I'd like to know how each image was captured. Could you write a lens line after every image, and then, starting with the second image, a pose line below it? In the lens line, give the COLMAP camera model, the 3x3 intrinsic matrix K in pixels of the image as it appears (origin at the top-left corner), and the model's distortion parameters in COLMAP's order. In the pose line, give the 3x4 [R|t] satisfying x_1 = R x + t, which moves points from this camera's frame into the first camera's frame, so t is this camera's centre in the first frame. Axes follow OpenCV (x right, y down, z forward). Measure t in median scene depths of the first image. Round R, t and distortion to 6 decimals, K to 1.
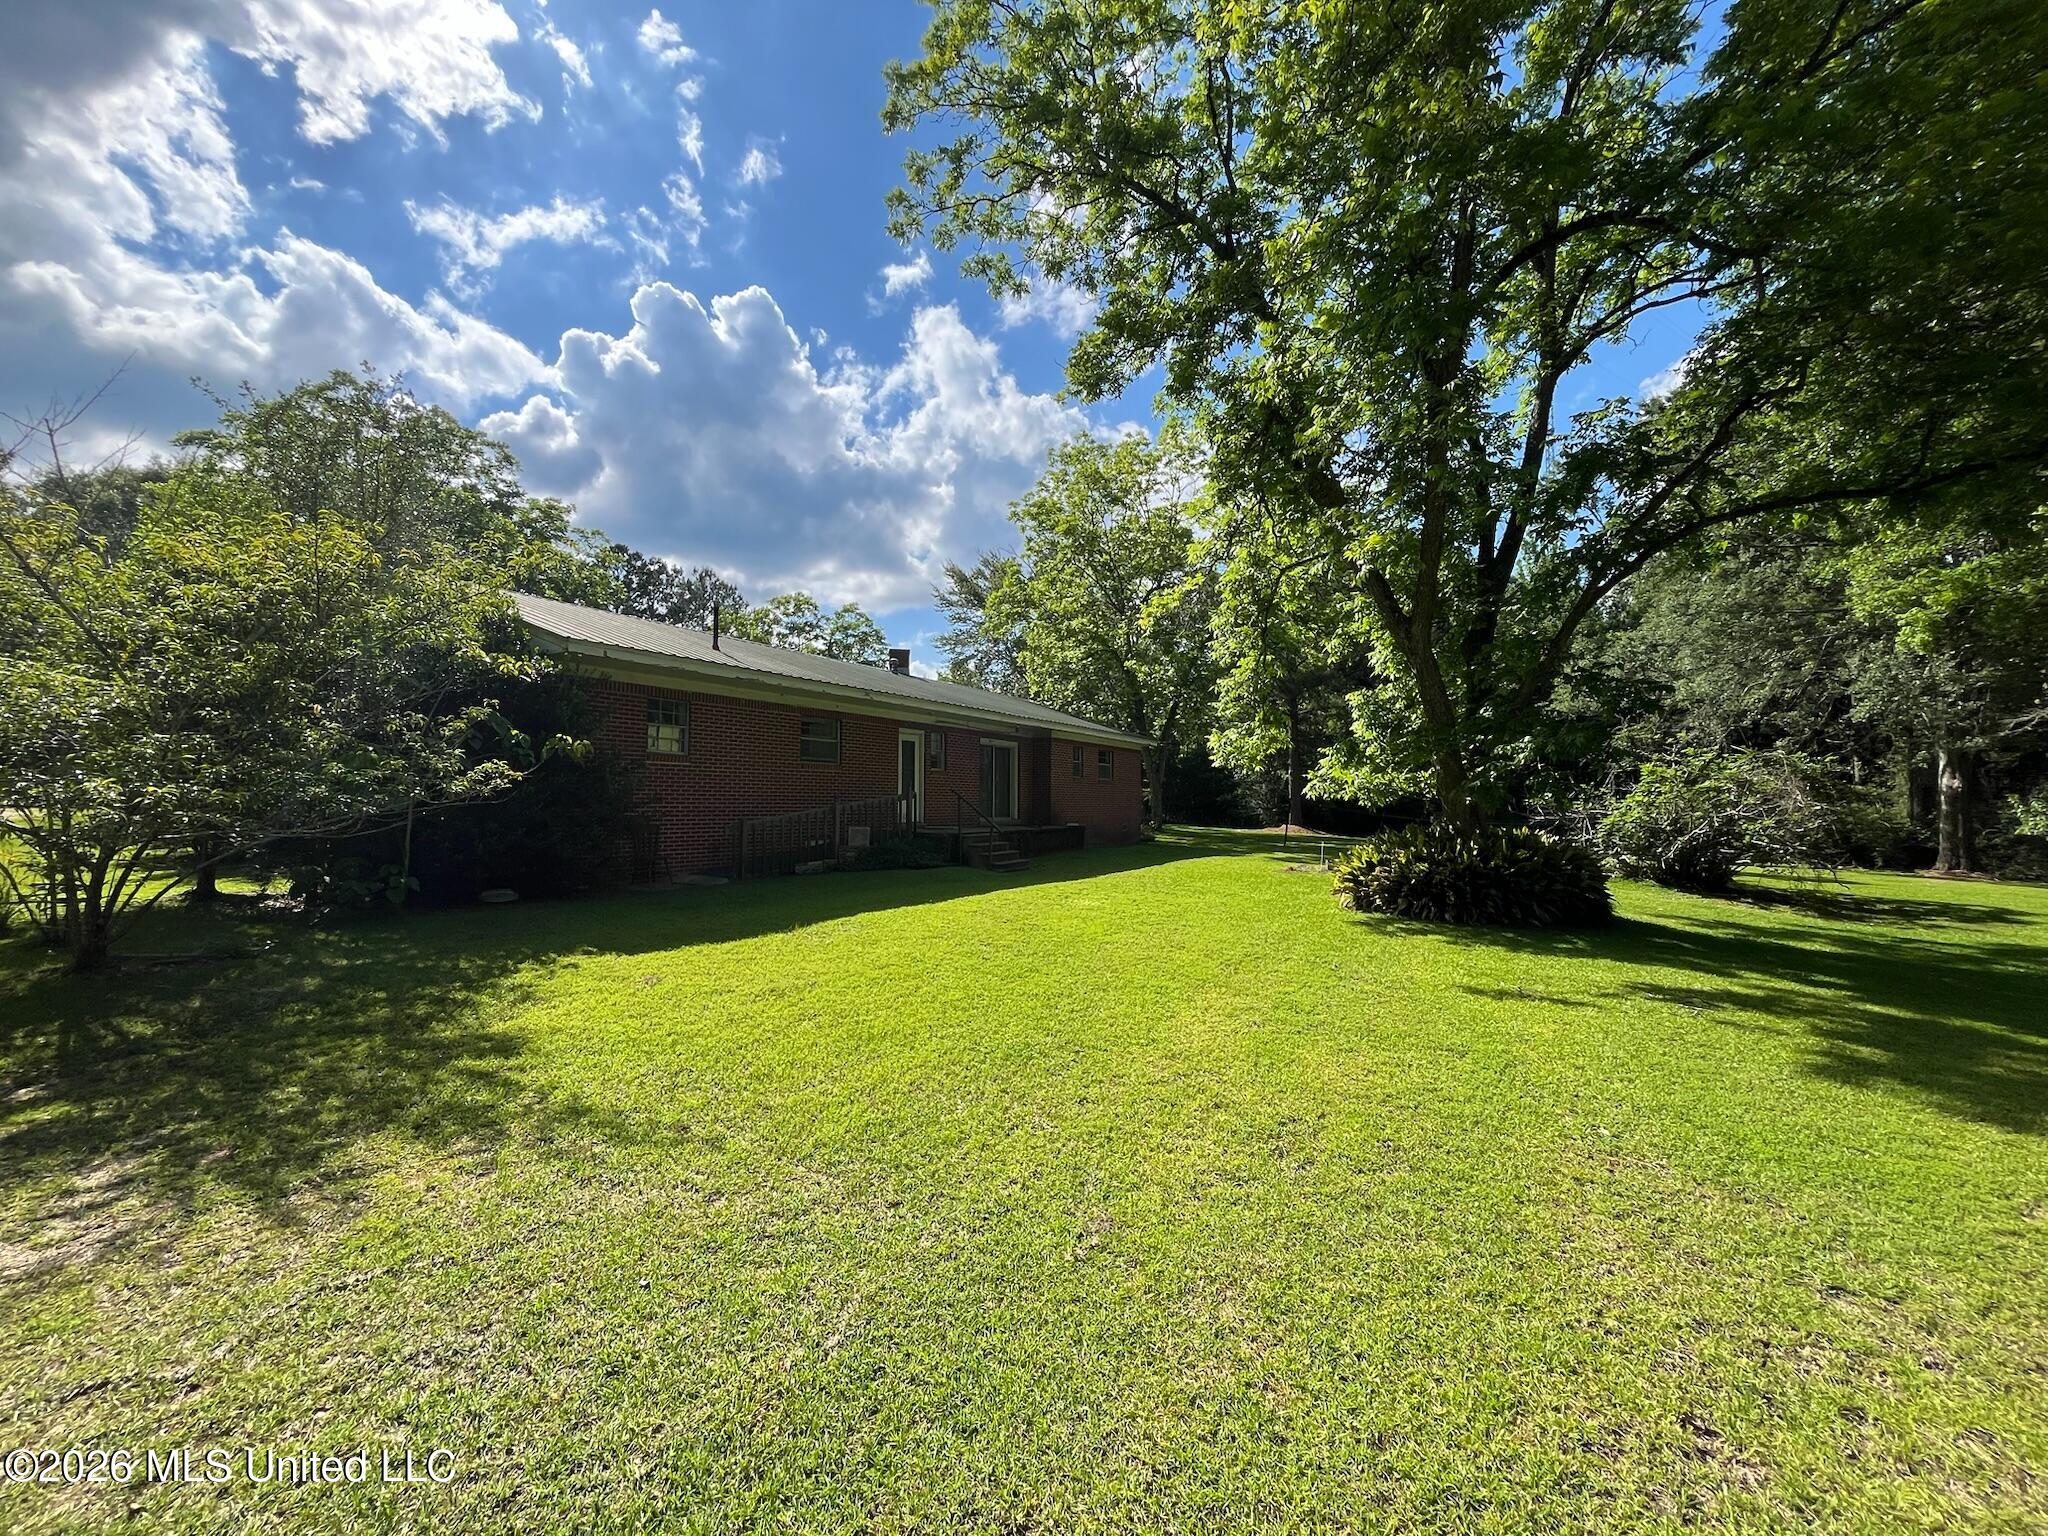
lens RADIAL K [[777.2, 0, 1024.0], [0, 777.2, 768.0], [0, 0, 1]] dist [-0.016090, 0.000161]
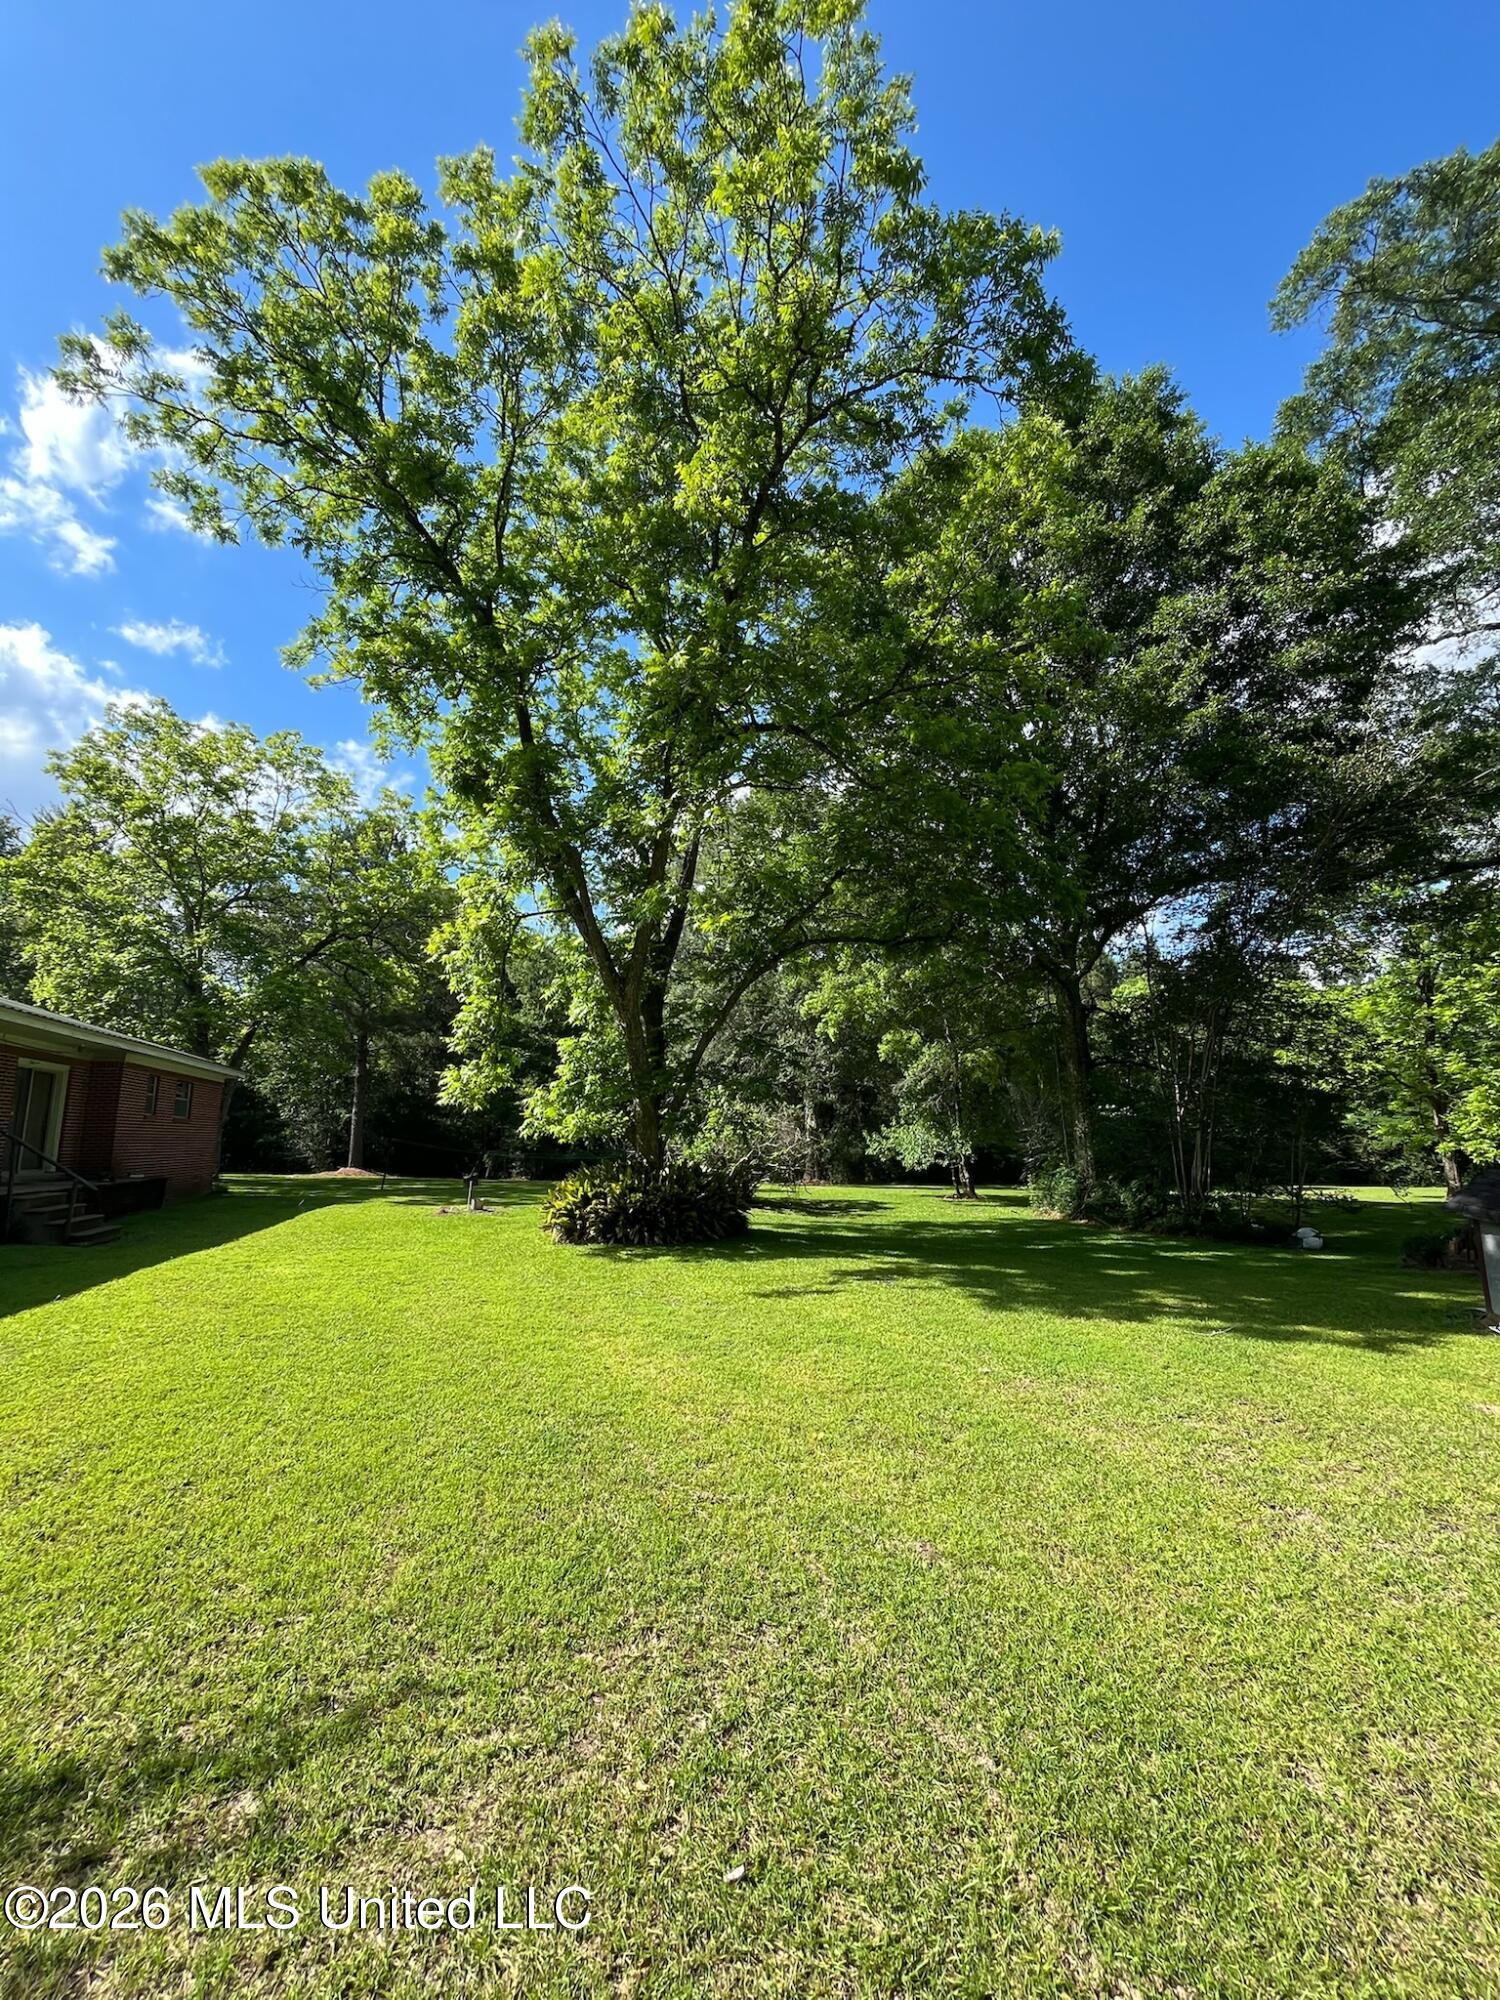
lens RADIAL K [[758.9, 0, 750.0], [0, 758.9, 1000.0], [0, 0, 1]] dist [-0.016090, 0.000161]
pose [[0.693795, 0.113990, 0.711094, -0.168738], [-0.012479, 0.989149, -0.146387, 0.002411], [-0.720064, 0.092688, 0.687689, 0.077741]]
